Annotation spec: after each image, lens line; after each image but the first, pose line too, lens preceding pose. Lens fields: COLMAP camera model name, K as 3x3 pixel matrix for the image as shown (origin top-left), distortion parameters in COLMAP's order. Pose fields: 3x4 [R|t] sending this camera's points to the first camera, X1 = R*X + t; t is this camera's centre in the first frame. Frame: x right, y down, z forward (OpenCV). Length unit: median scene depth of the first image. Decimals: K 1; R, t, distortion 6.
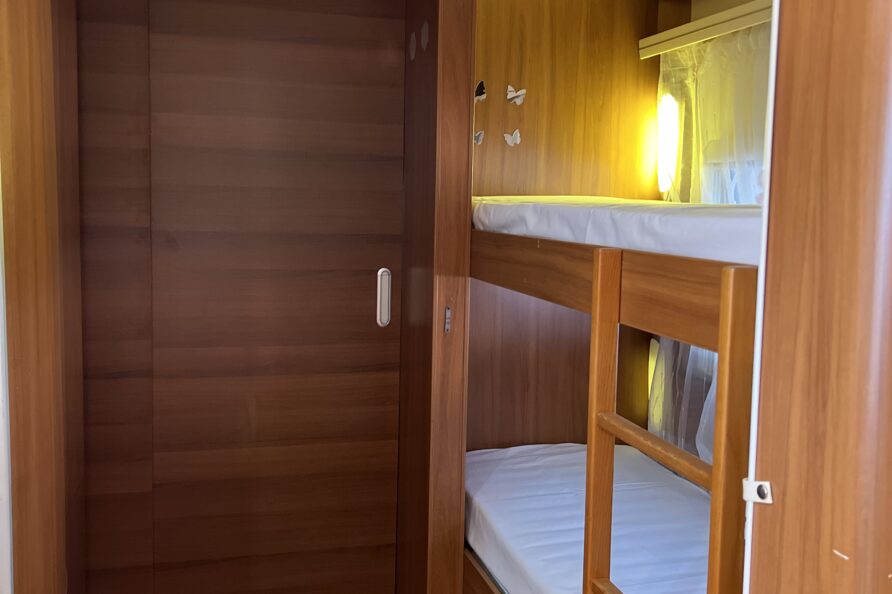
lens RADIAL K [[894.7, 0, 446.0], [0, 894.7, 297.0], [0, 0, 1]] dist [0.075762, -0.177785]
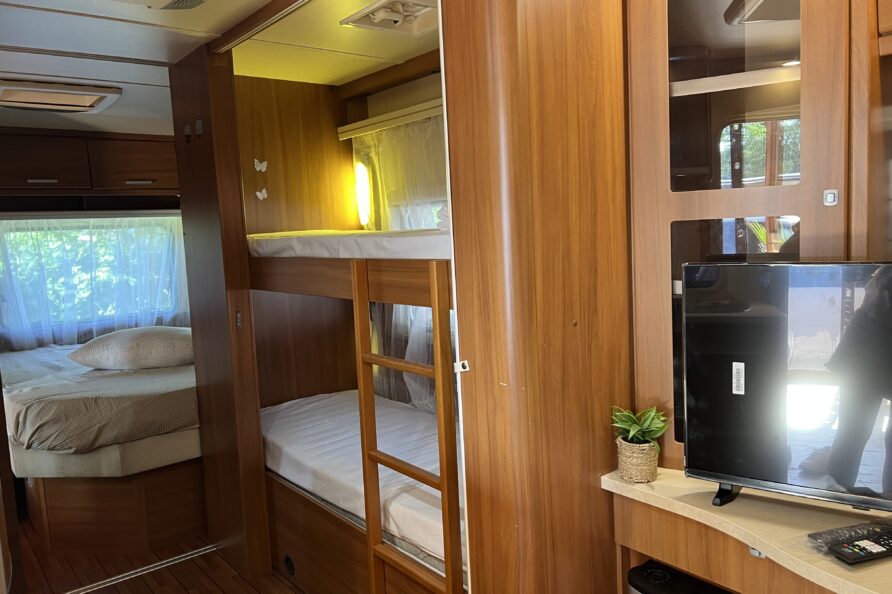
lens RADIAL K [[672.0, 0, 452.5], [0, 672.0, 295.7], [0, 0, 1]] dist [0.090982, -0.125676]
pose [[0.915917, -0.106003, 0.387118, -0.098752], [0.111241, 0.993753, 0.008922, 0.015343], [-0.385645, 0.034891, 0.921987, -0.162089]]
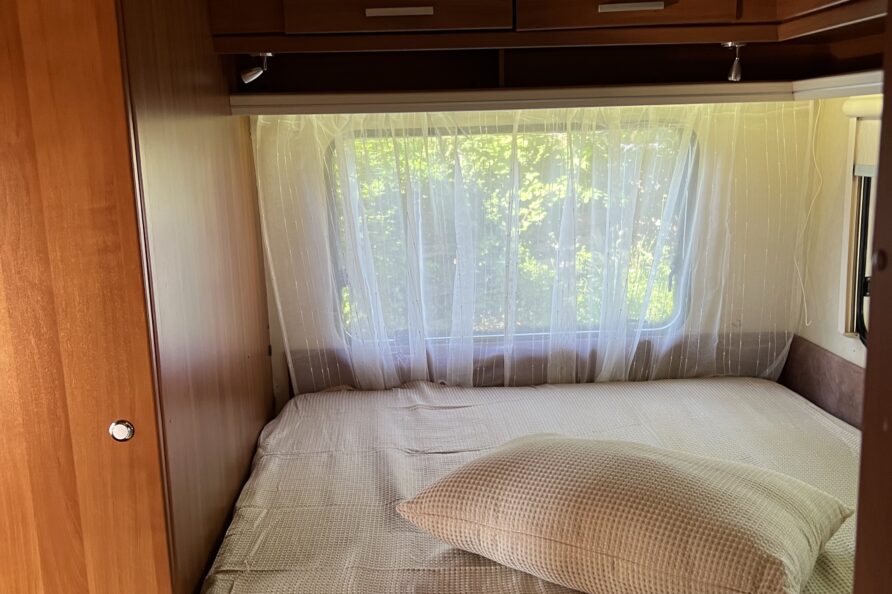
lens RADIAL K [[894.7, 0, 446.0], [0, 894.7, 297.0], [0, 0, 1]] dist [0.075762, -0.177785]
pose [[0.975872, -0.013583, -0.217922, -0.116718], [0.029314, 0.997178, 0.069118, -0.141695], [0.216368, -0.073839, 0.973516, 0.872600]]
